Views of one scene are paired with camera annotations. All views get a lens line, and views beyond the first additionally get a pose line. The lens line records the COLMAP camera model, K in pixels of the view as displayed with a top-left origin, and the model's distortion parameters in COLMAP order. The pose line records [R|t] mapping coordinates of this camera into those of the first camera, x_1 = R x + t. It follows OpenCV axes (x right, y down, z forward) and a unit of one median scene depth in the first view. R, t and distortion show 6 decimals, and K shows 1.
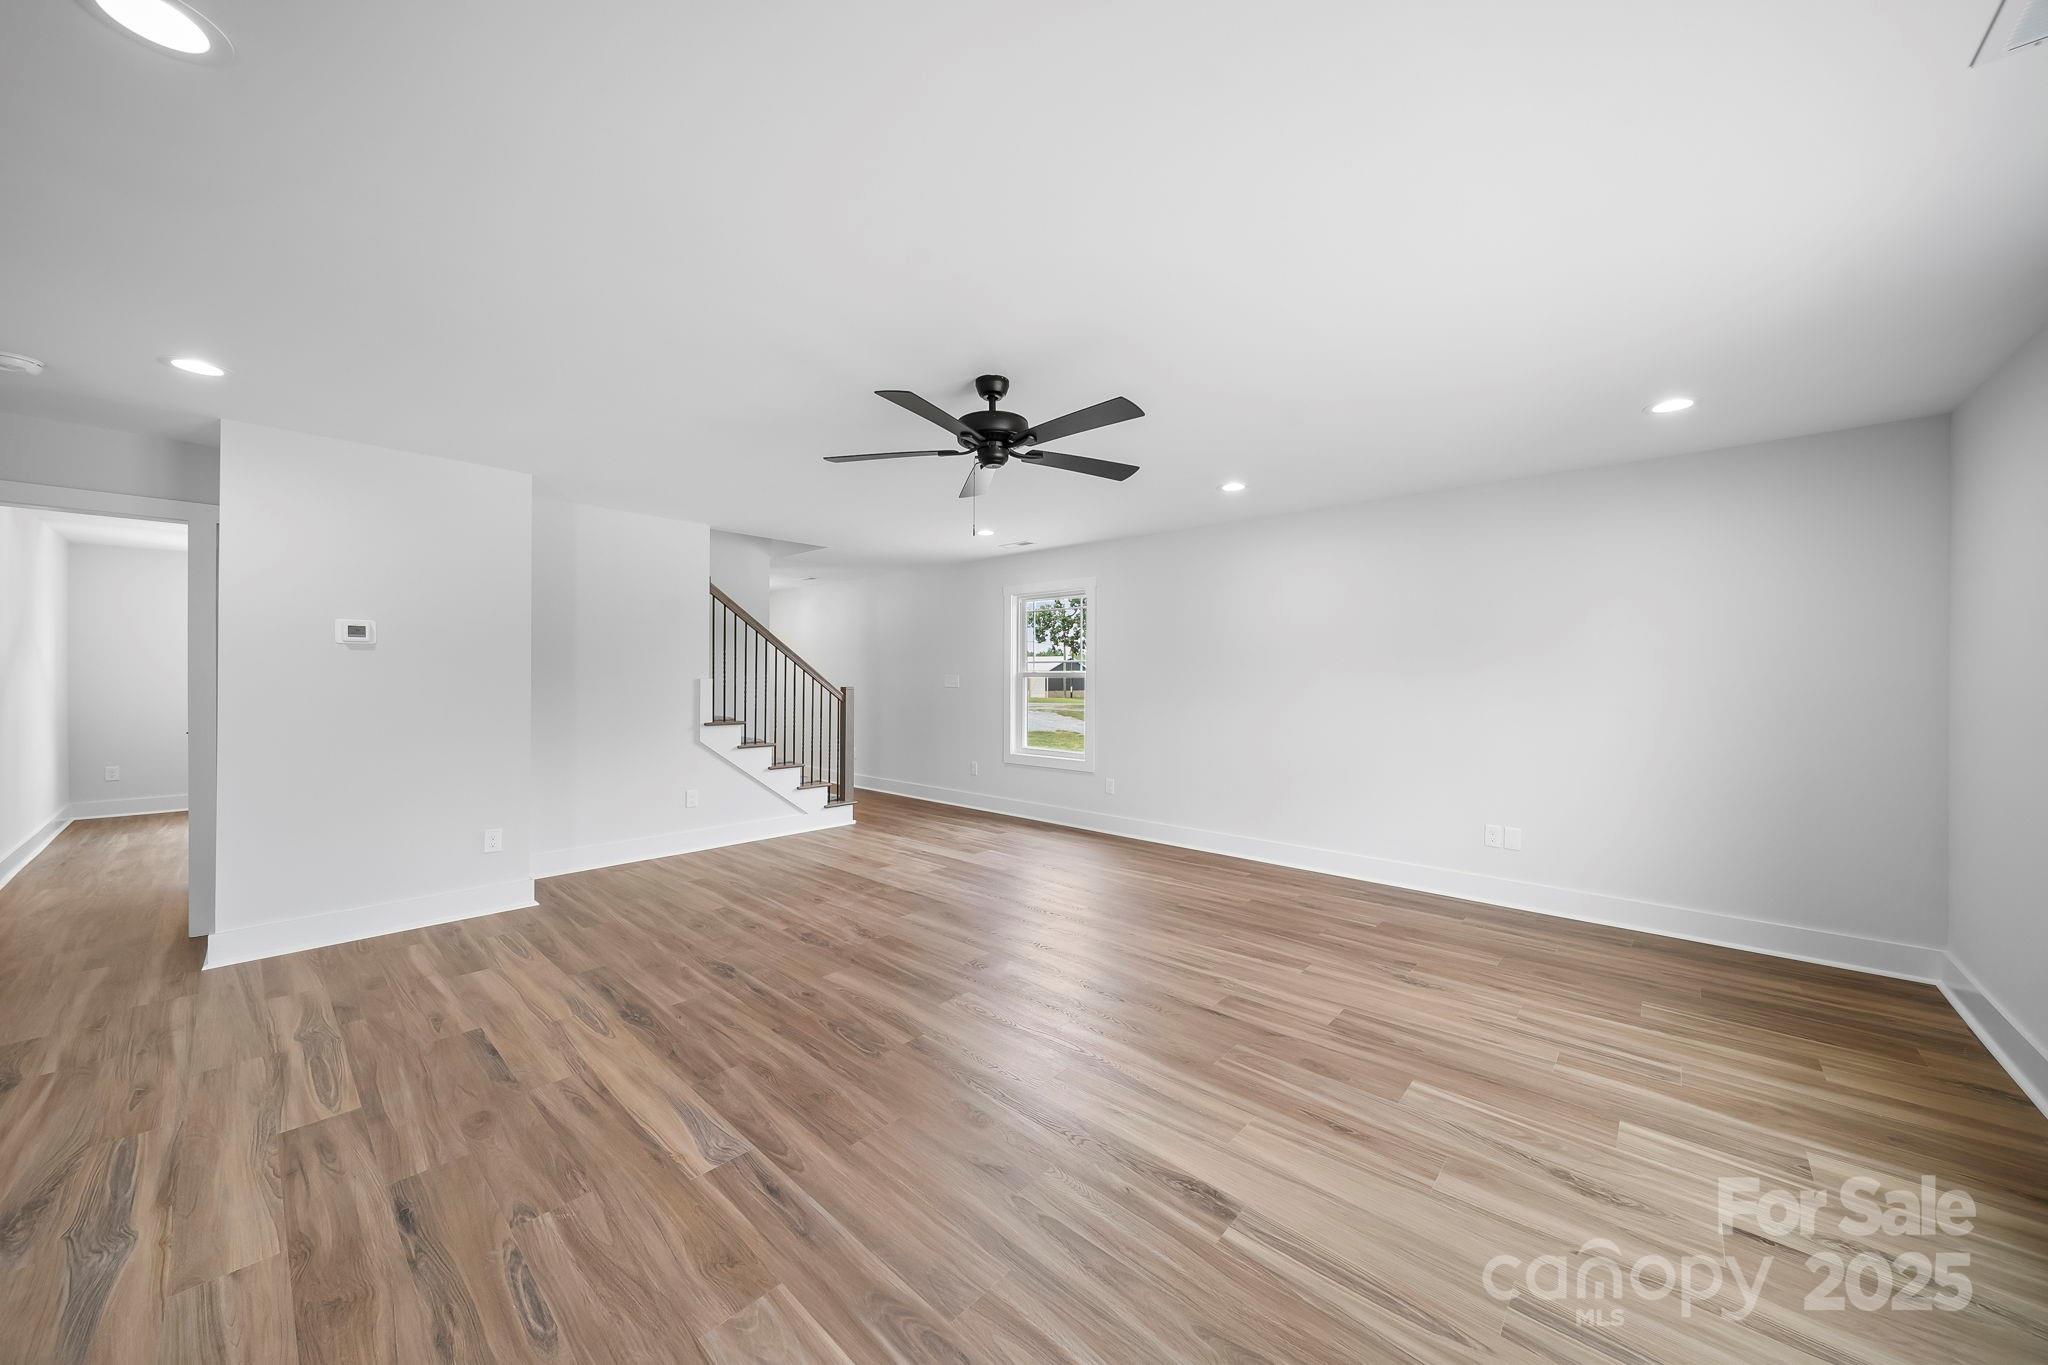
lens RADIAL K [[717.9, 0, 1024.9], [0, 717.9, 681.3], [0, 0, 1]] dist [-0.000620, -0.001186]
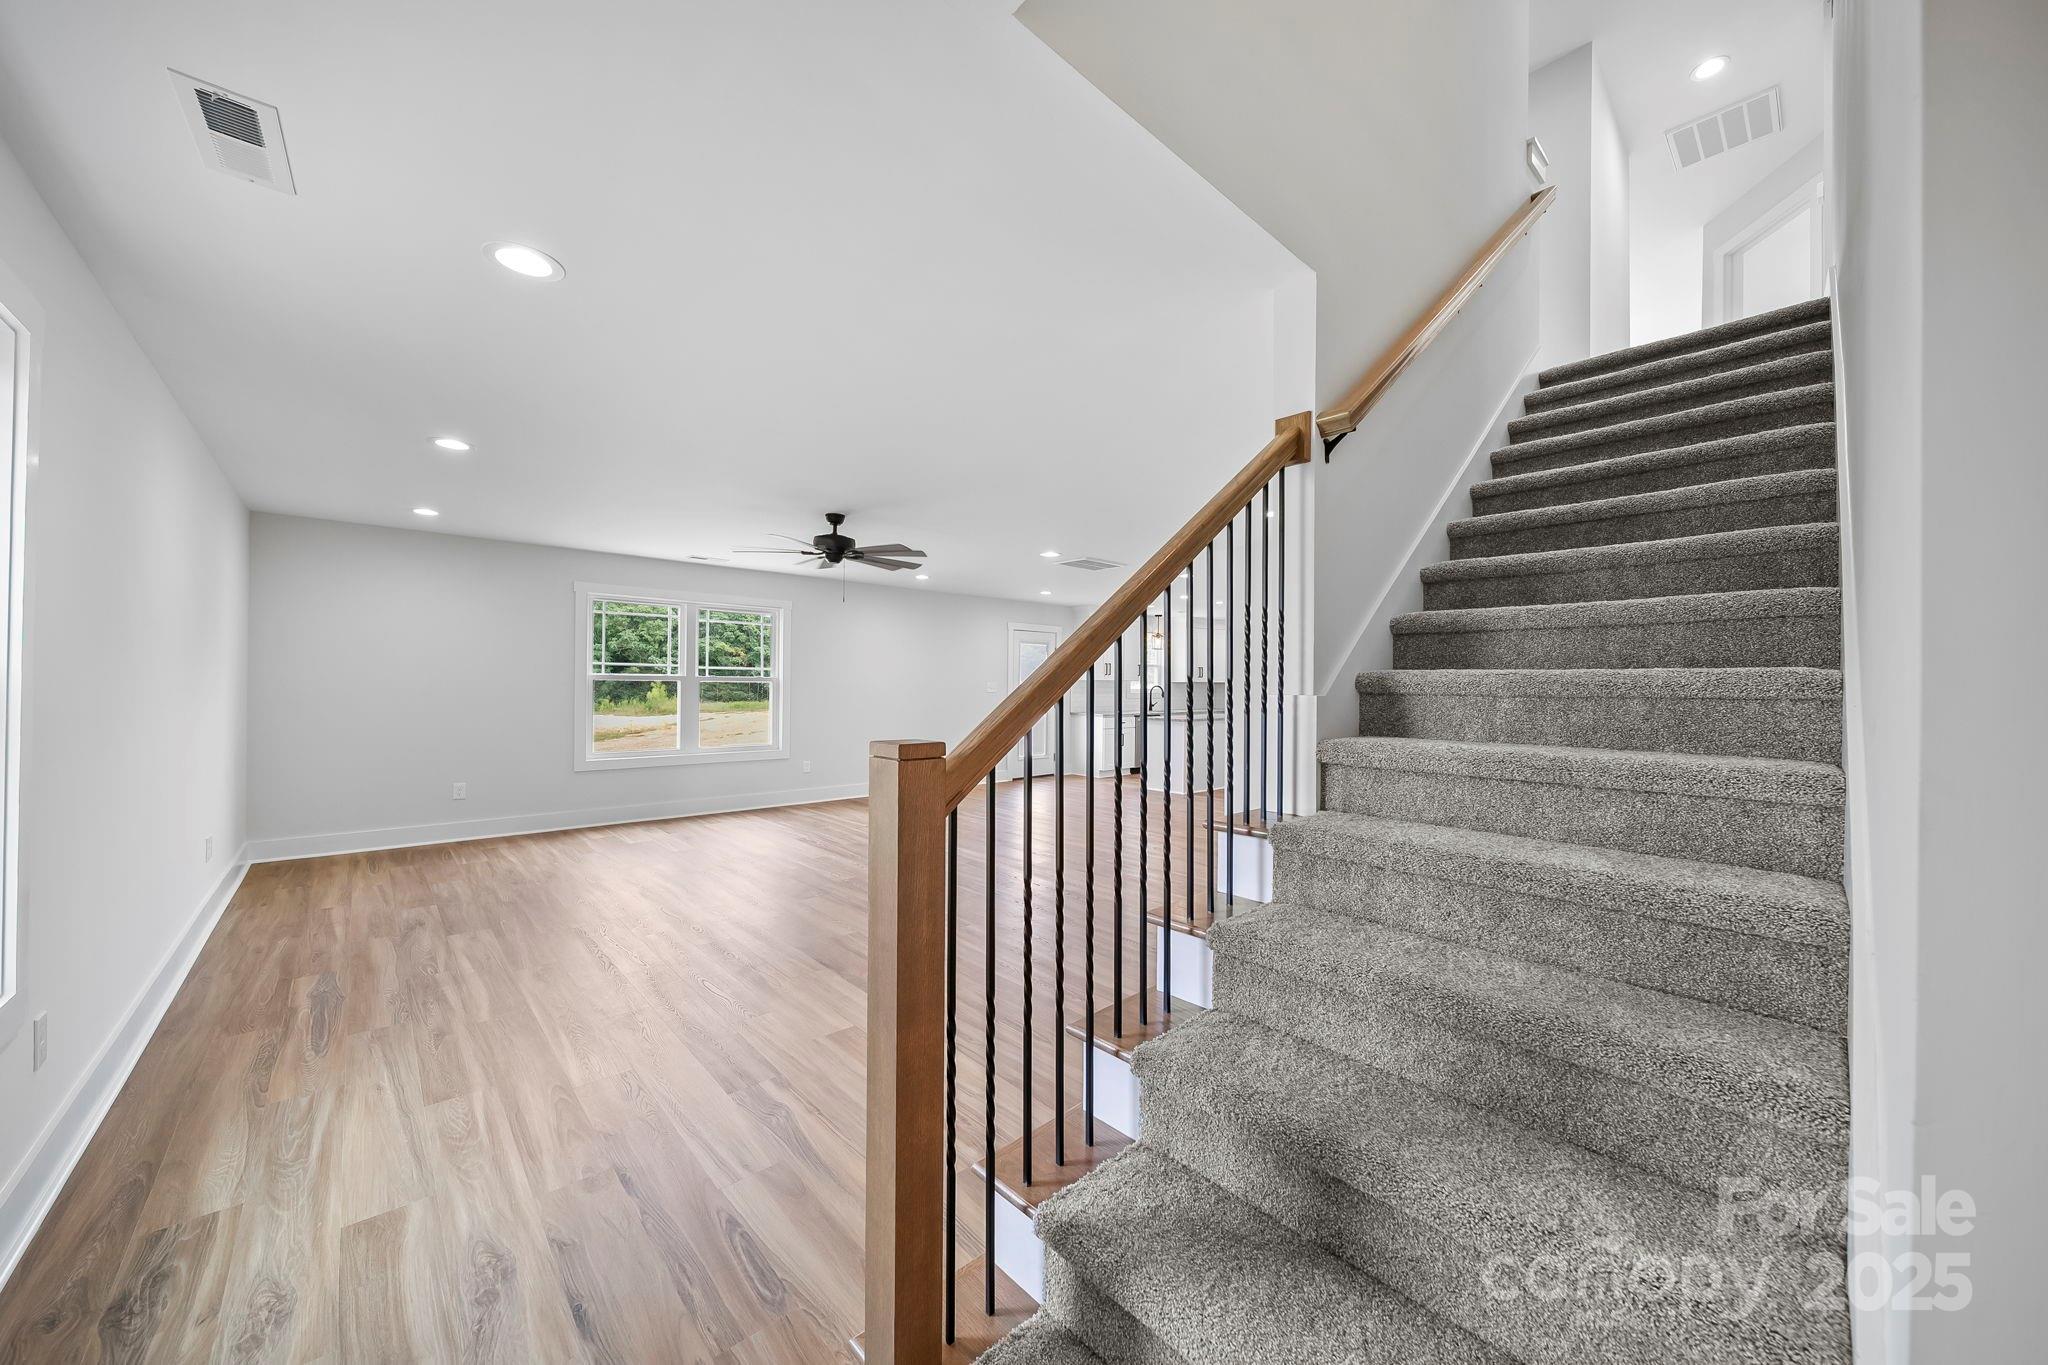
lens RADIAL K [[717.9, 0, 1019.1], [0, 717.9, 671.5], [0, 0, 1]] dist [-0.000620, -0.001186]
pose [[-0.995824, -0.013738, 0.090253, -0.661186], [-0.014817, 0.999826, -0.011297, -0.018392], [-0.090082, -0.012587, -0.995855, 2.719986]]
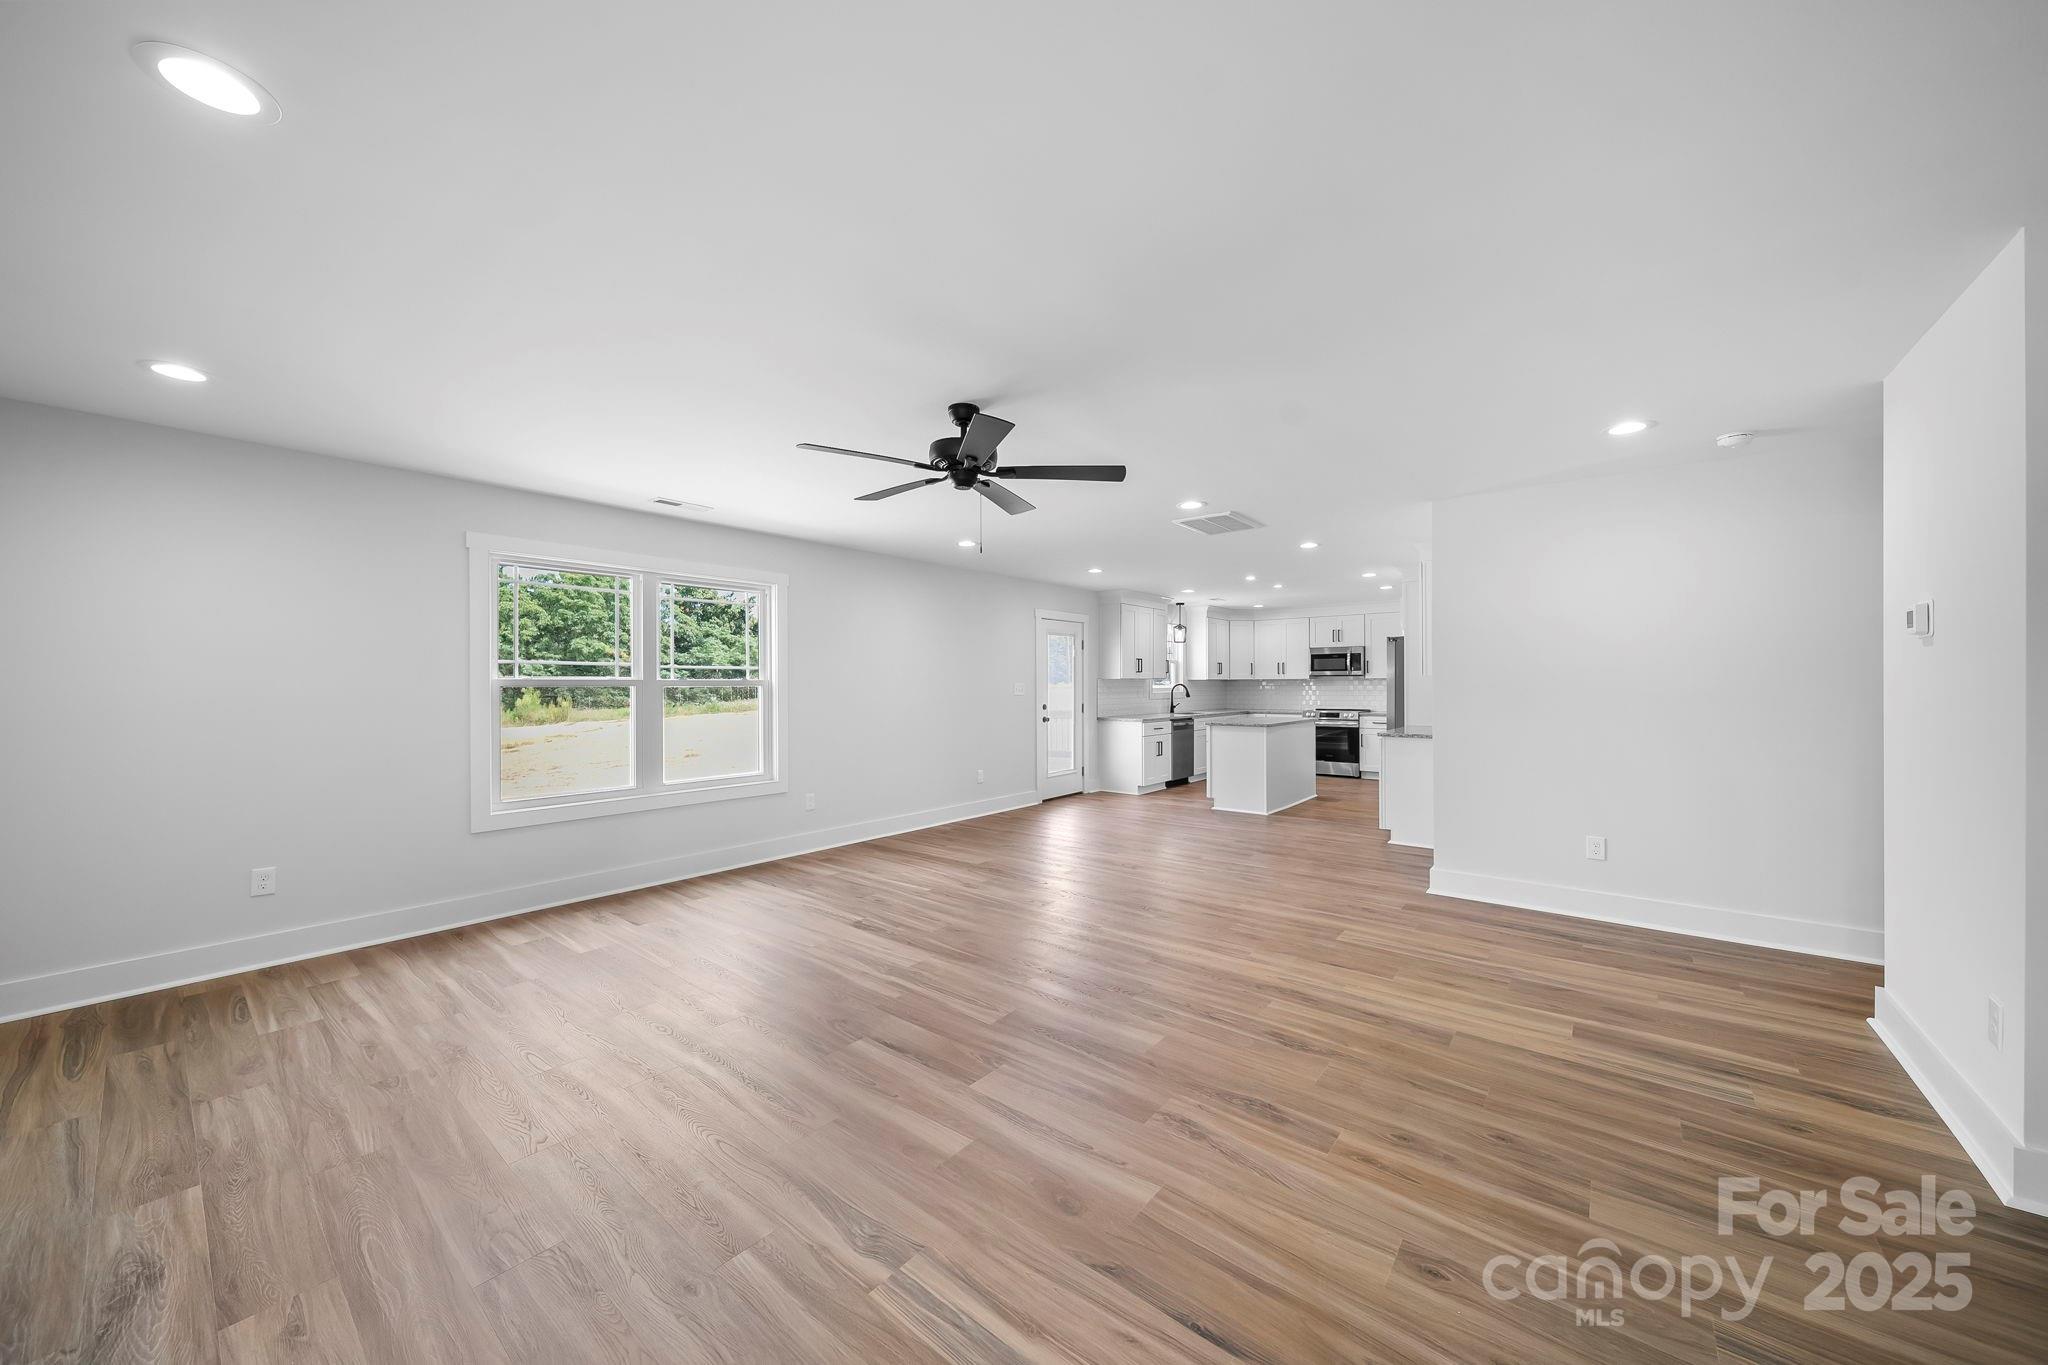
lens RADIAL K [[717.9, 0, 1022.6], [0, 717.9, 671.5], [0, 0, 1]] dist [-0.000620, -0.001186]
pose [[-0.998545, -0.001282, -0.053912, -0.076067], [-0.000694, 0.999940, -0.010920, -0.014725], [0.053923, -0.010867, -0.998486, 2.070946]]
